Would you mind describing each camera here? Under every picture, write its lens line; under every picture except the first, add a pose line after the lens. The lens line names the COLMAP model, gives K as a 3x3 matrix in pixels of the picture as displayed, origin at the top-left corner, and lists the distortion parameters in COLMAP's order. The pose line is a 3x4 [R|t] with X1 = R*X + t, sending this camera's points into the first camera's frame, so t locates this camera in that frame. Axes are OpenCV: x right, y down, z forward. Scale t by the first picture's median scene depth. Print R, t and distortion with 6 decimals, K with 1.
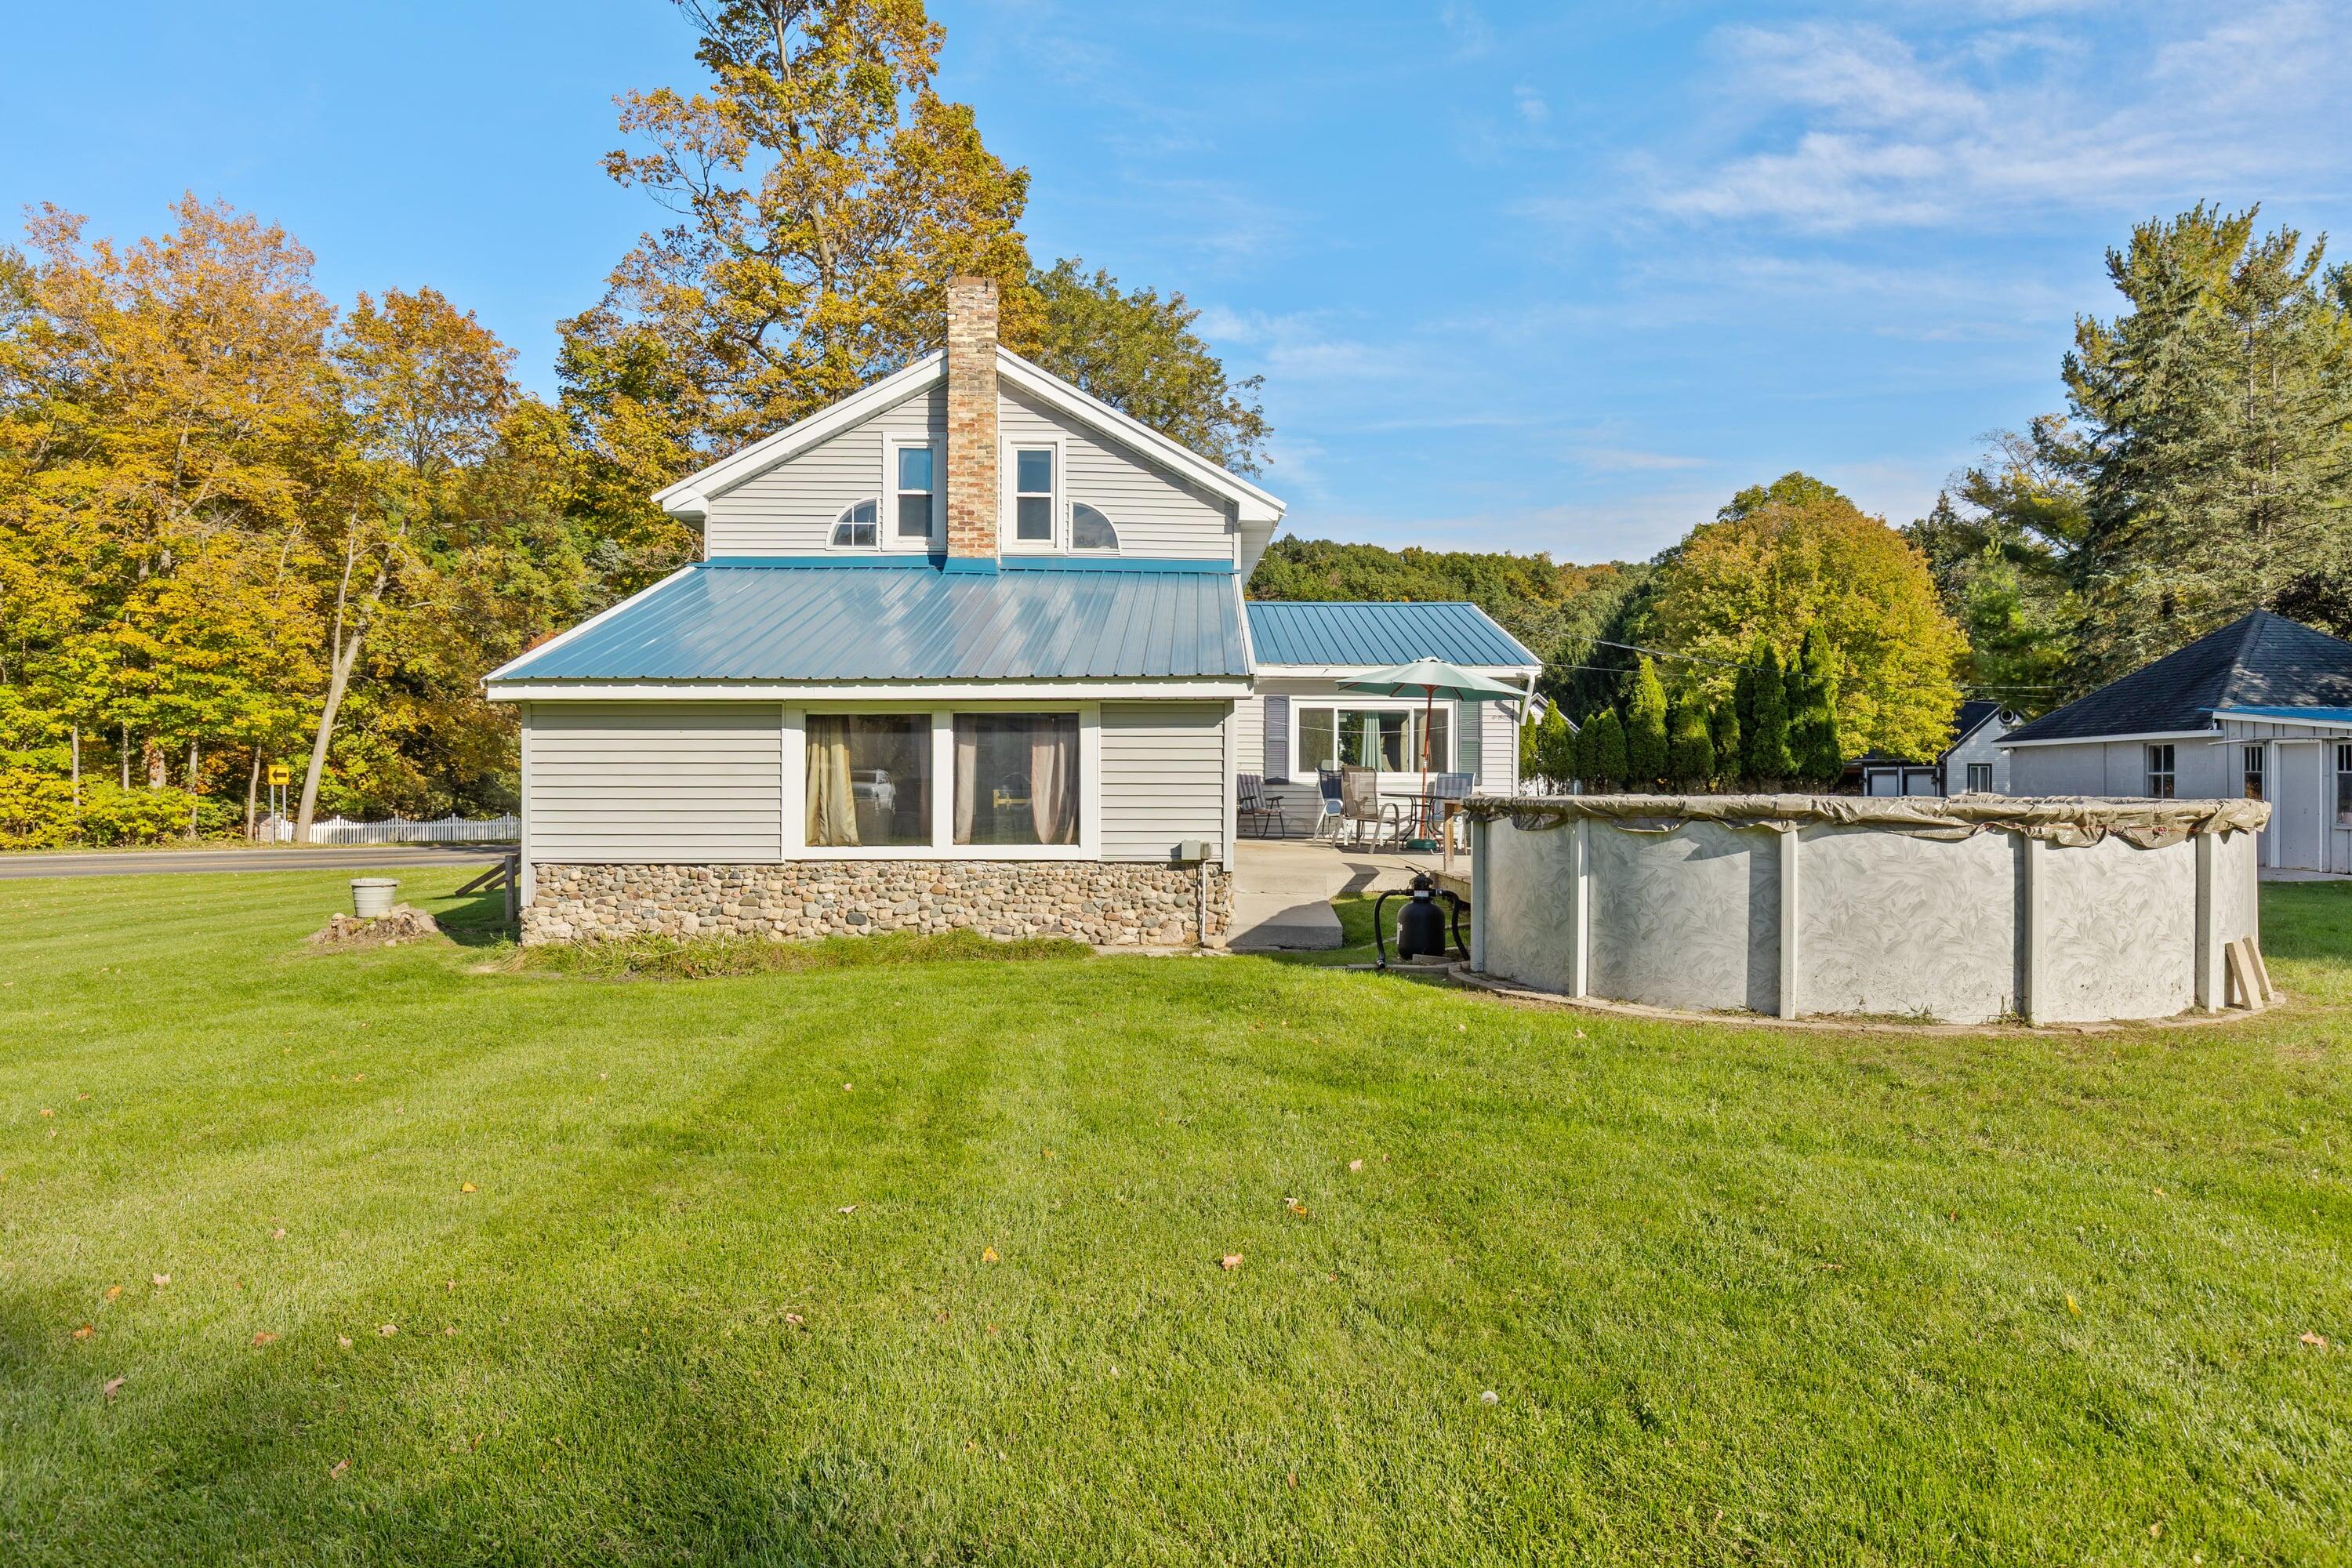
lens RADIAL K [[1483.5, 0, 1170.8], [0, 1483.5, 765.0], [0, 0, 1]] dist [0.002654, -0.000499]
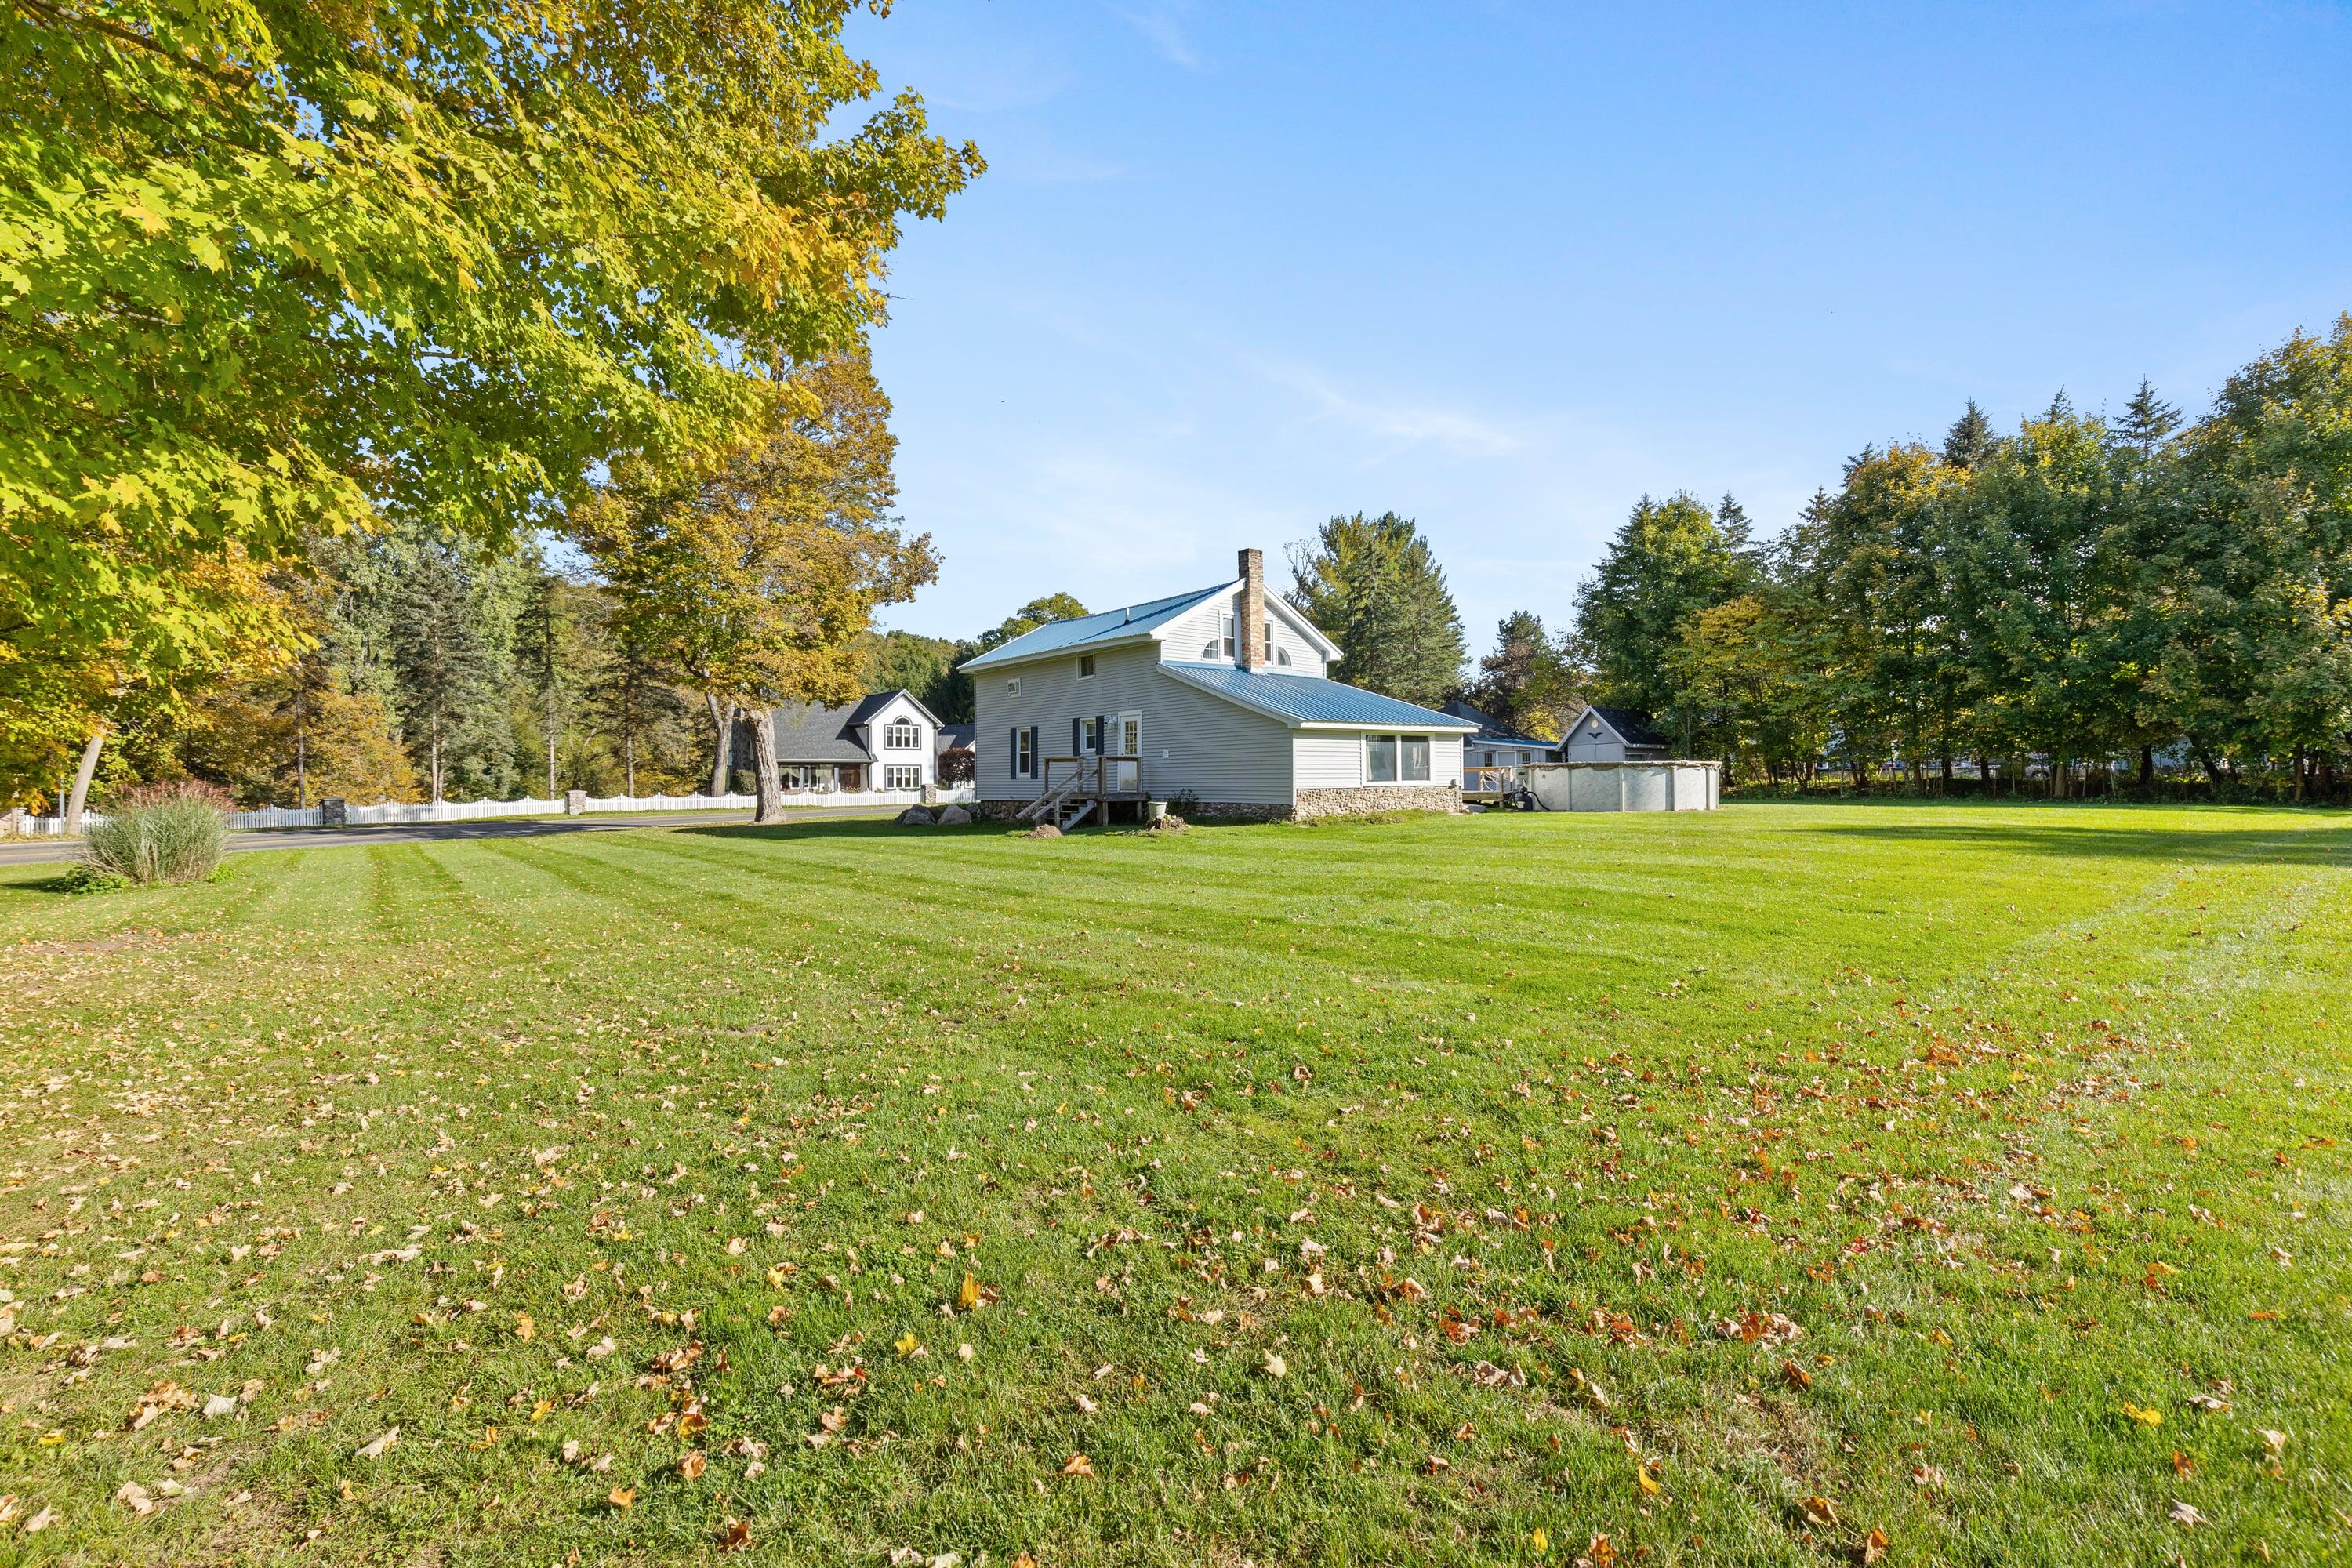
lens RADIAL K [[1073.8, 0, 1178.5], [0, 1073.8, 781.4], [0, 0, 1]] dist [0.008406, -0.001996]
pose [[0.779187, -0.006982, 0.626752, -0.672592], [-0.000898, 0.999924, 0.012256, 0.011254], [-0.626790, -0.010113, 0.779122, -0.137894]]
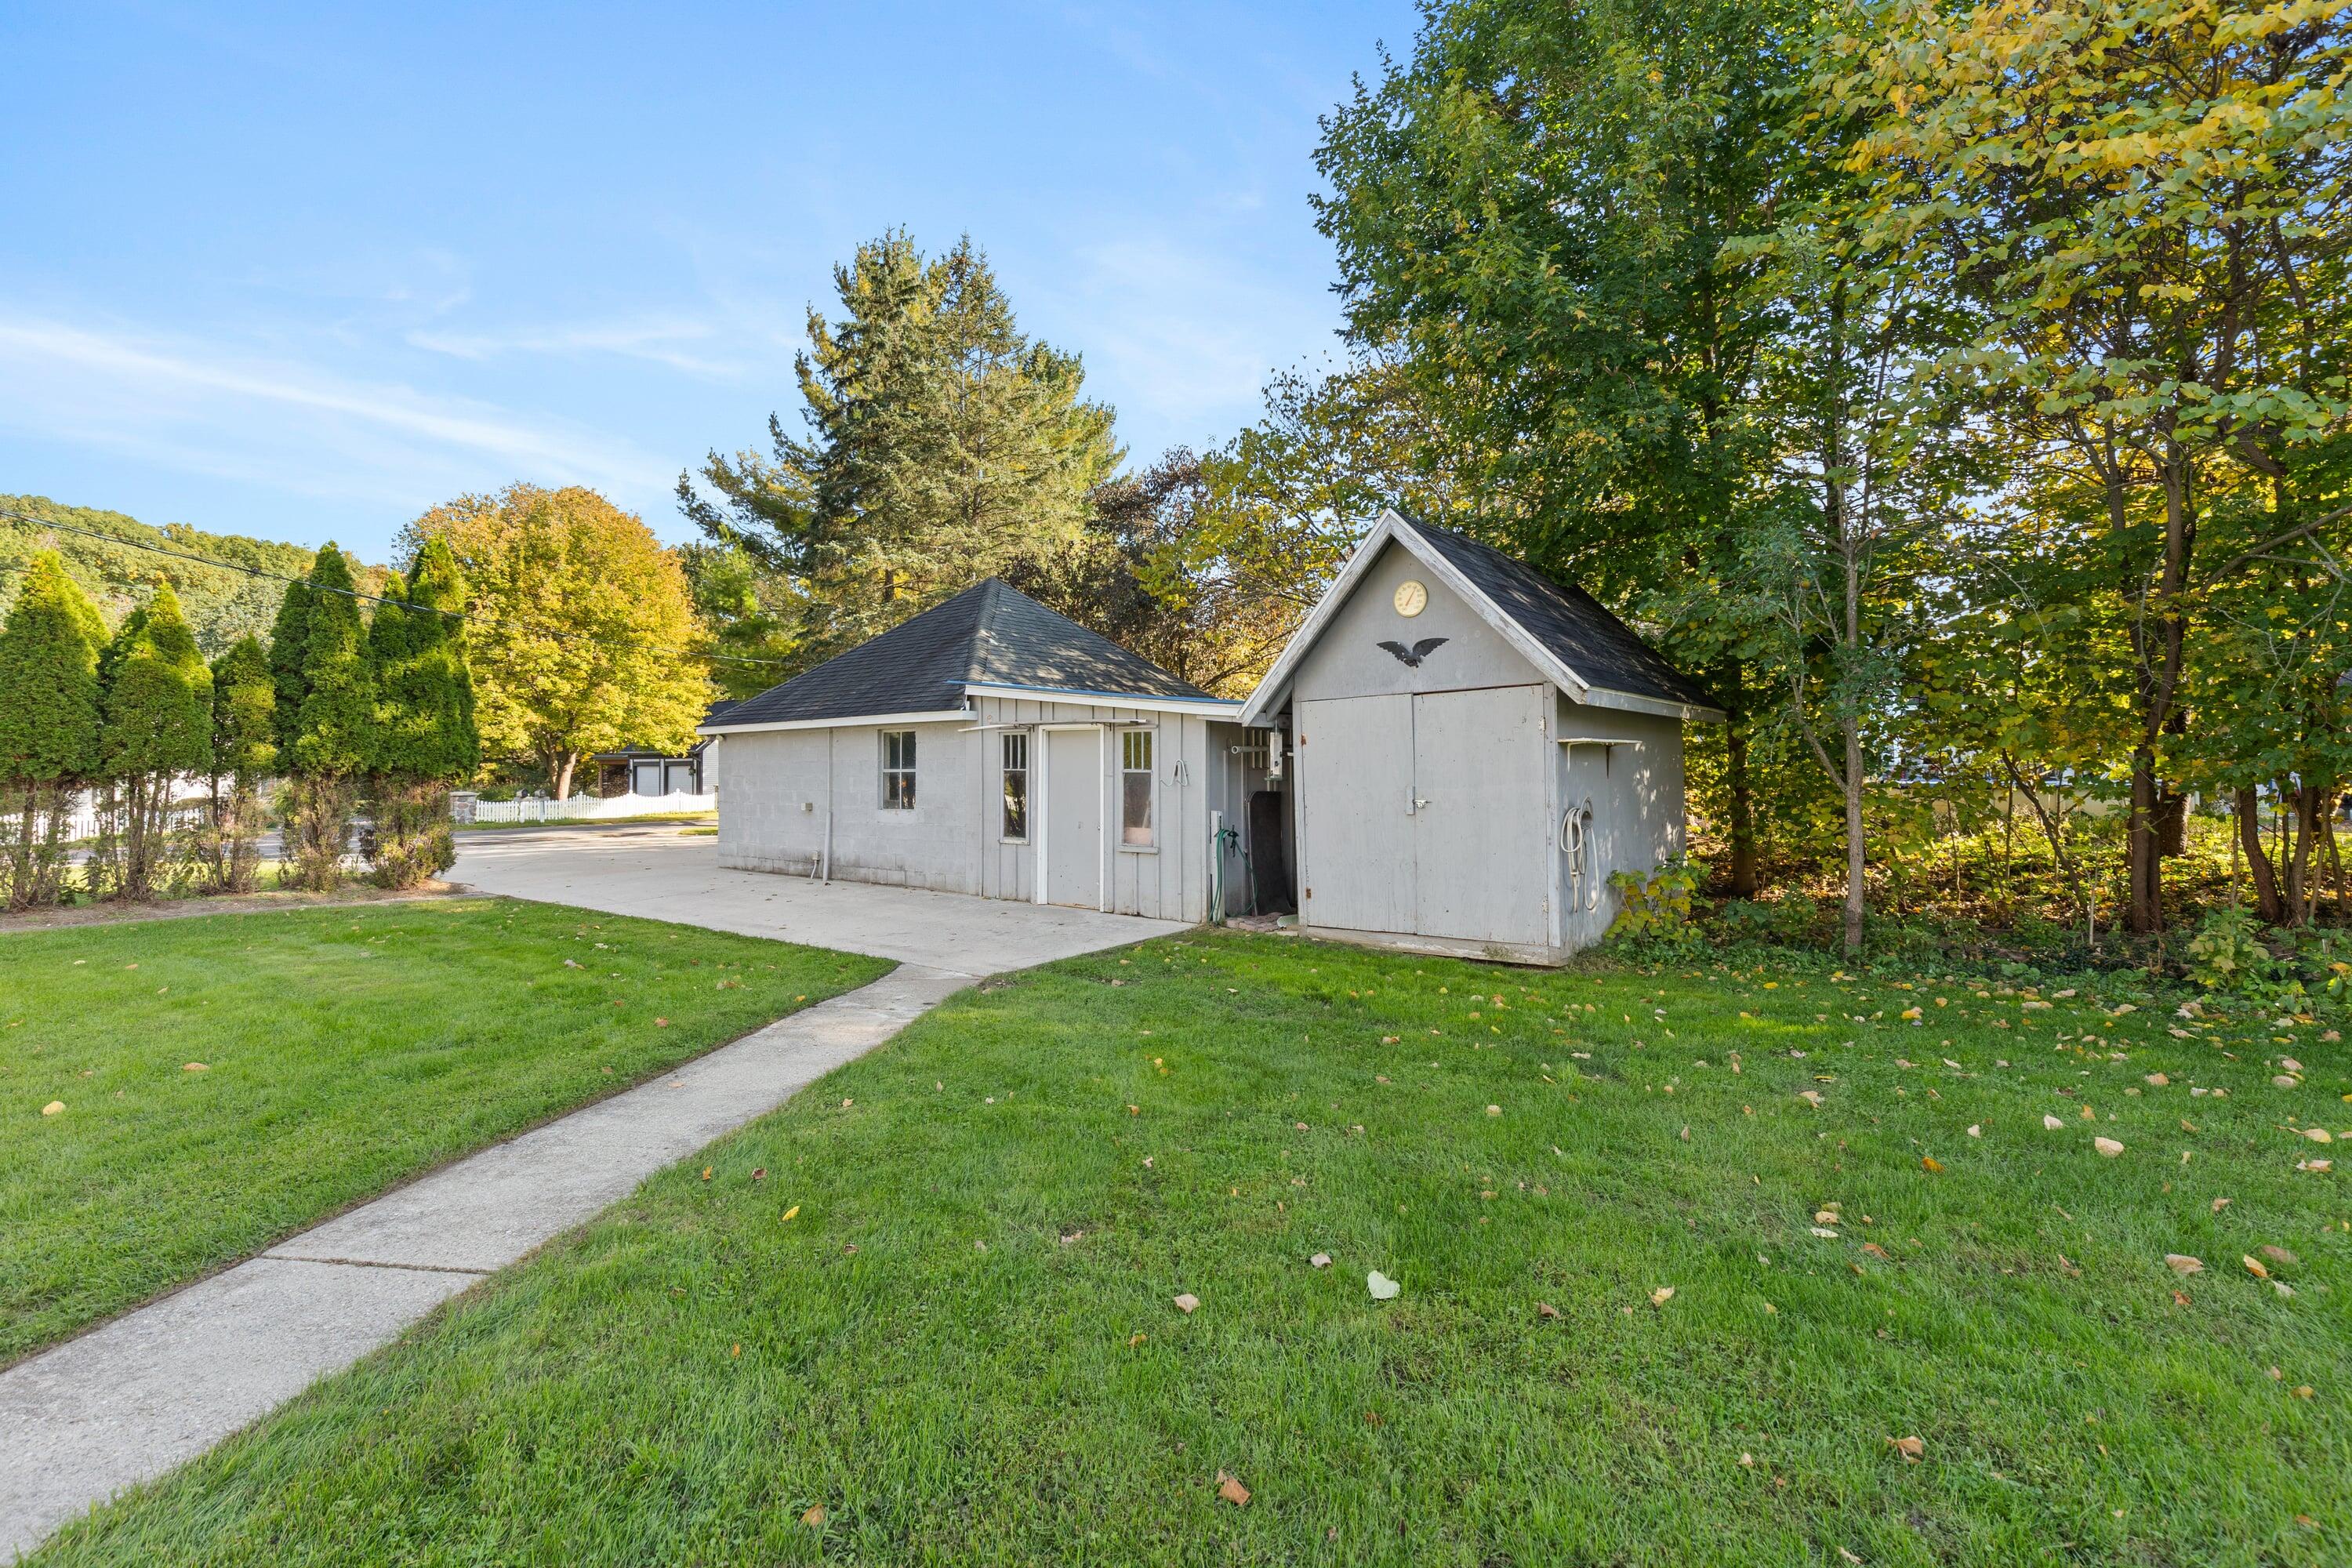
lens RADIAL K [[1073.8, 0, 1175.5], [0, 1073.8, 760.3], [0, 0, 1]] dist [0.008406, -0.001996]
pose [[0.644111, 0.004200, 0.764920, 0.261425], [-0.006452, 0.999979, -0.000058, -0.000302], [-0.764905, -0.004898, 0.644125, 0.414330]]
